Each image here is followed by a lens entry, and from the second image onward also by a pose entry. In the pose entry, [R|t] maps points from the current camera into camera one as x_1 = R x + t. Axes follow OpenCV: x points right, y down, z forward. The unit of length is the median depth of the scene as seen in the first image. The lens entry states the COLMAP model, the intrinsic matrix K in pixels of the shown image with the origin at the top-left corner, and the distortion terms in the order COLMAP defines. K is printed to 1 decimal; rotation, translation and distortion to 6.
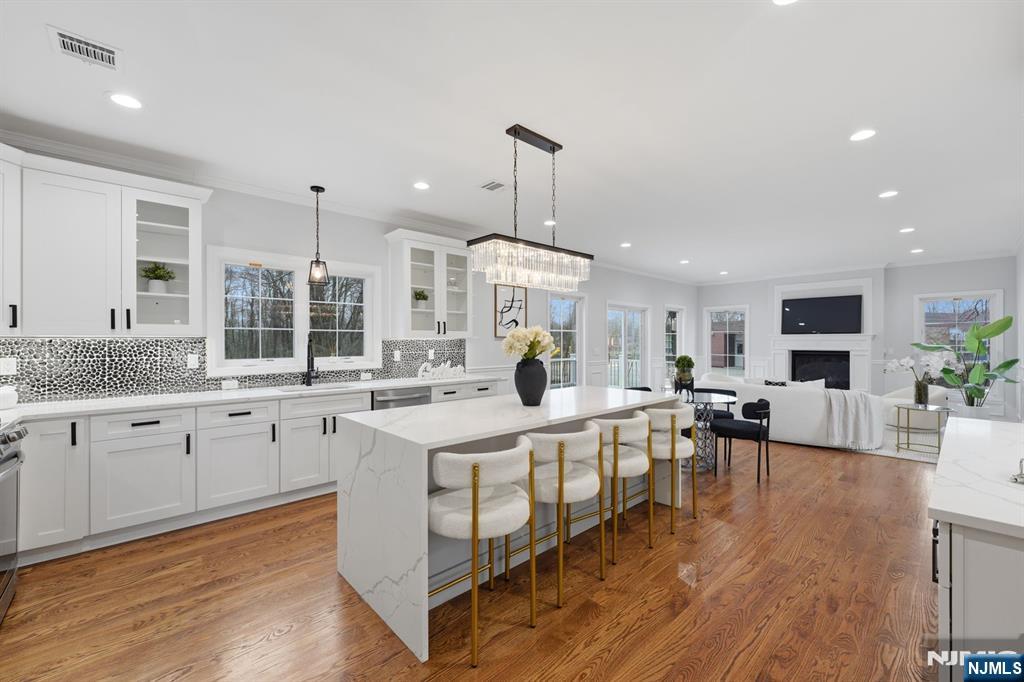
lens RADIAL K [[413.6, 0, 512.1], [0, 413.6, 341.7], [0, 0, 1]] dist [0.002854, -0.000089]
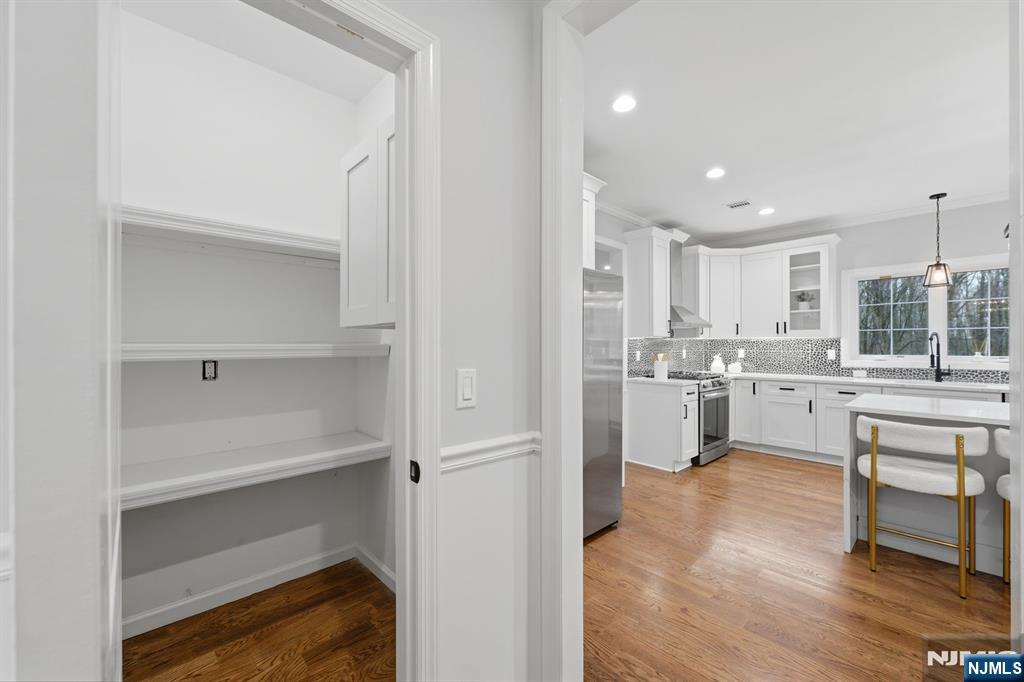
lens RADIAL K [[407.5, 0, 514.7], [0, 407.5, 344.9], [0, 0, 1]] dist [0.001121, 0.000275]
pose [[0.012533, 0.000209, -0.999921, 0.614628], [0.000638, 1.000000, 0.000217, 0.012654], [0.999921, -0.000641, 0.012533, -0.105886]]
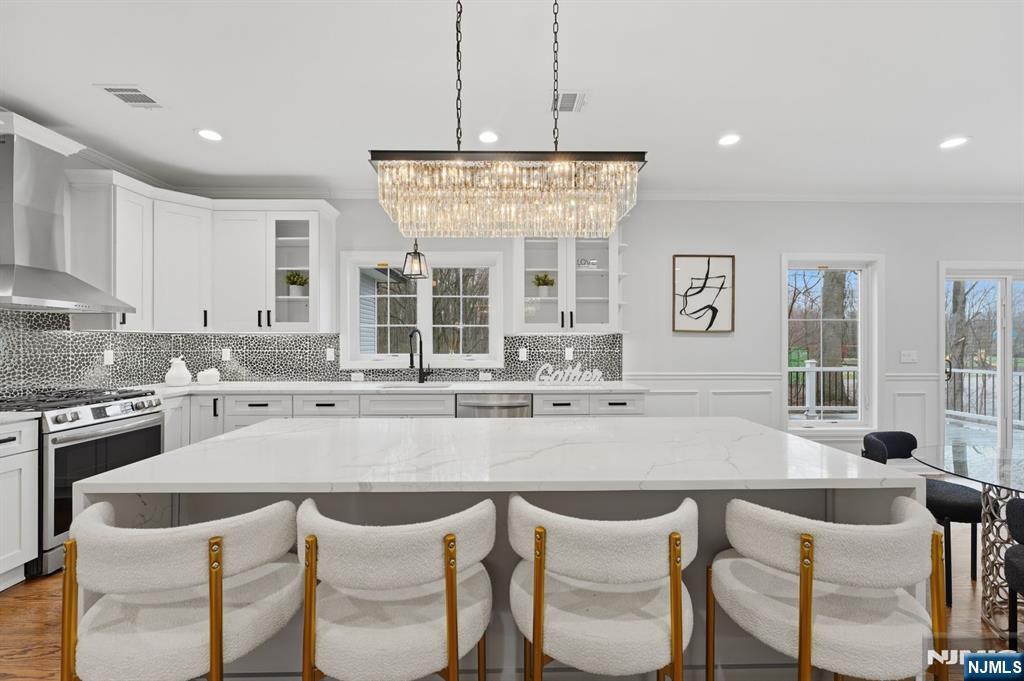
lens RADIAL K [[413.6, 0, 512.1], [0, 413.6, 341.2], [0, 0, 1]] dist [0.002854, -0.000089]
pose [[0.747073, -0.001313, -0.664741, 0.363016], [-0.001667, 0.999991, -0.003848, 0.013903], [0.664740, 0.003982, 0.747064, 0.476980]]
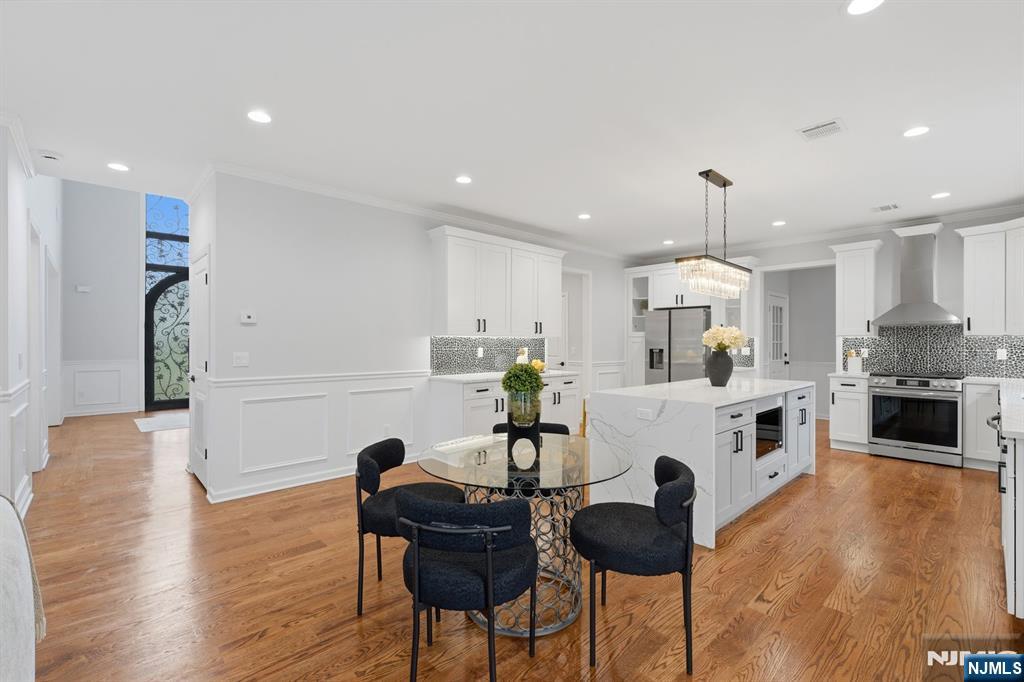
lens RADIAL K [[450.6, 0, 512.0], [0, 450.6, 341.0], [0, 0, 1]] dist [-0.000486, -0.000167]
pose [[-0.999987, 0.000200, -0.005016, 0.572672], [0.000216, 0.999995, -0.003138, 0.011581], [0.005016, -0.003139, -0.999982, 1.968115]]
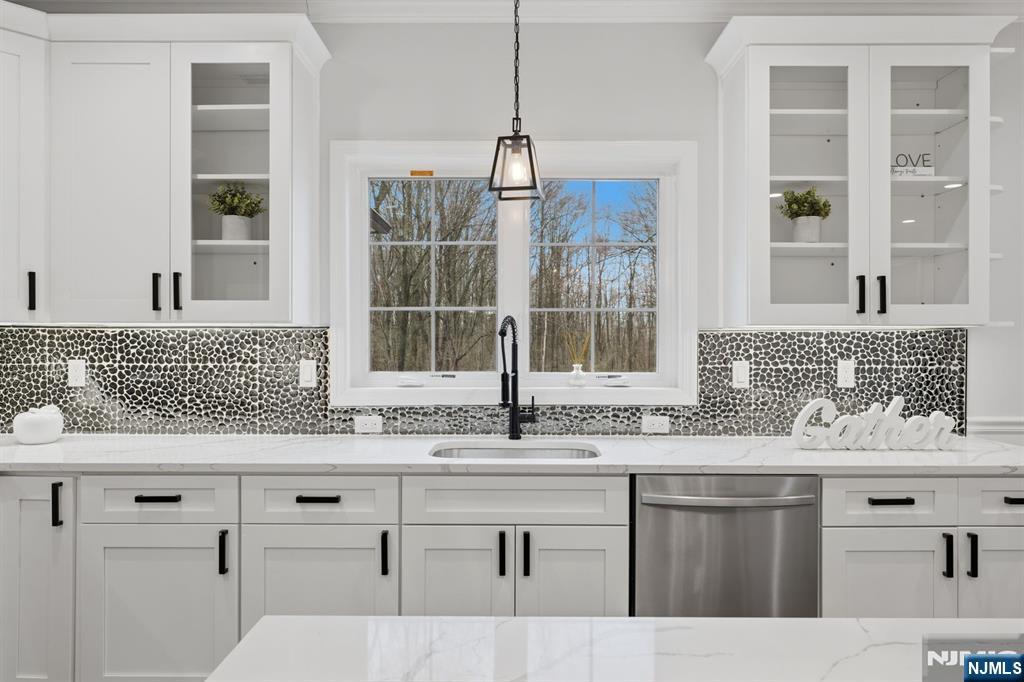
lens RADIAL K [[678.9, 0, 510.4], [0, 678.9, 339.8], [0, 0, 1]] dist [0.001716, 0.000284]
pose [[0.735237, 0.002780, -0.677804, -0.020741], [-0.004115, 0.999991, -0.000363, 0.004892], [0.677797, 0.003056, 0.735243, 0.551589]]
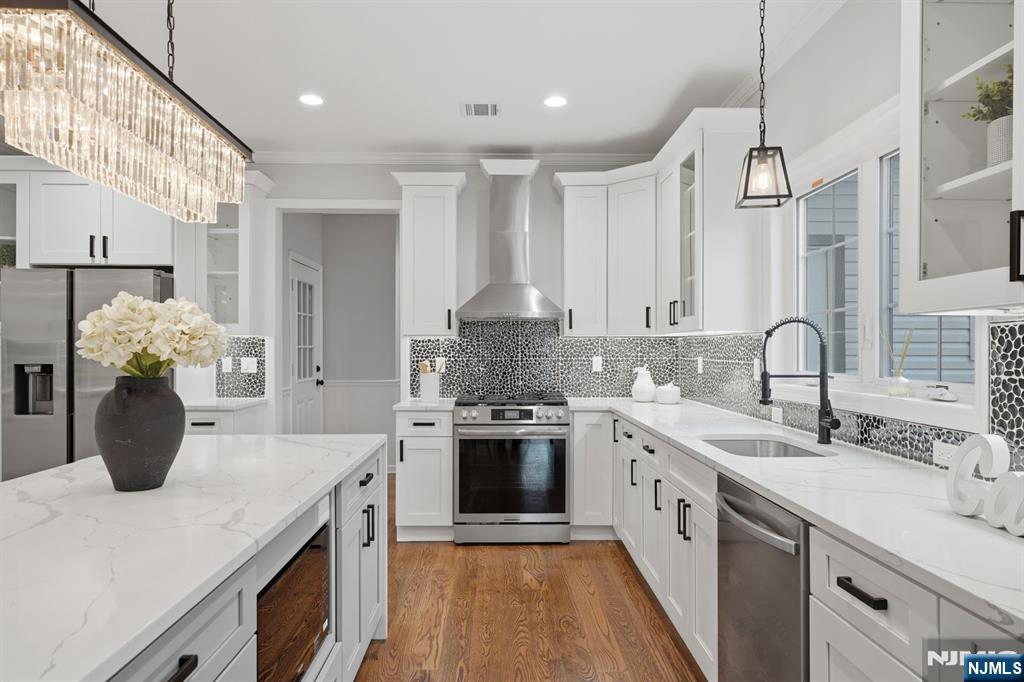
lens RADIAL K [[653.4, 0, 514.4], [0, 653.4, 346.7], [0, 0, 1]] dist [0.001053, 0.000106]
pose [[-0.655931, 0.001729, -0.754819, 0.234786], [0.002383, 0.999997, 0.000220, 0.010906], [0.754817, -0.001654, -0.655934, 1.371304]]
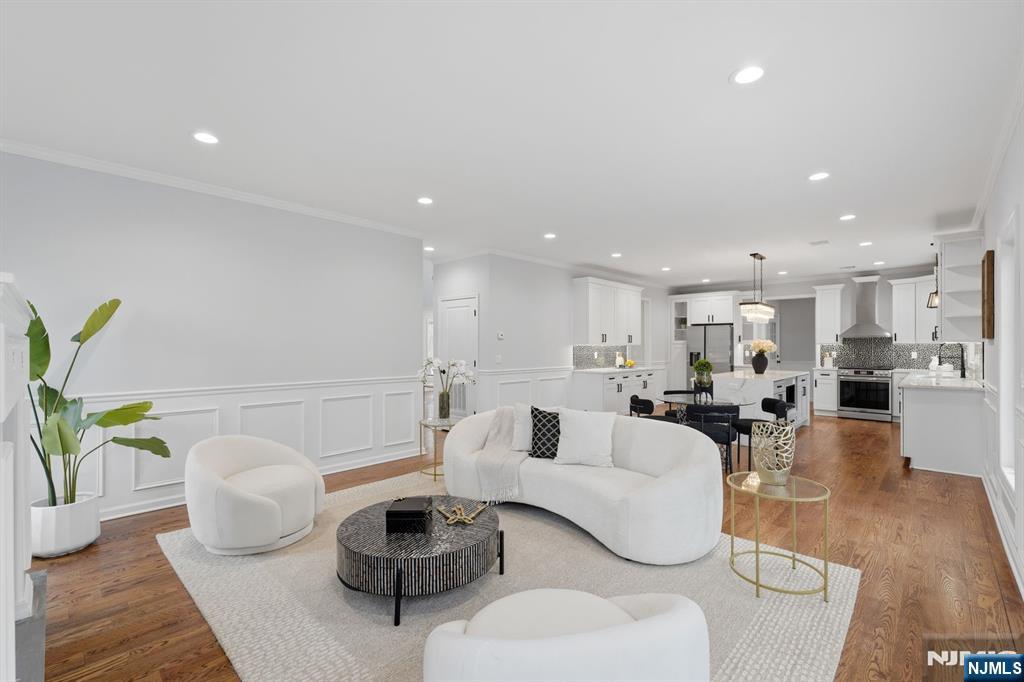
lens RADIAL K [[438.4, 0, 514.9], [0, 438.4, 344.2], [0, 0, 1]] dist [0.000008, -0.000218]
pose [[-0.997962, 0.001882, -0.063790, 1.266814], [0.002080, 0.999993, -0.003026, -0.005700], [0.063783, -0.003152, -0.997959, 2.724621]]
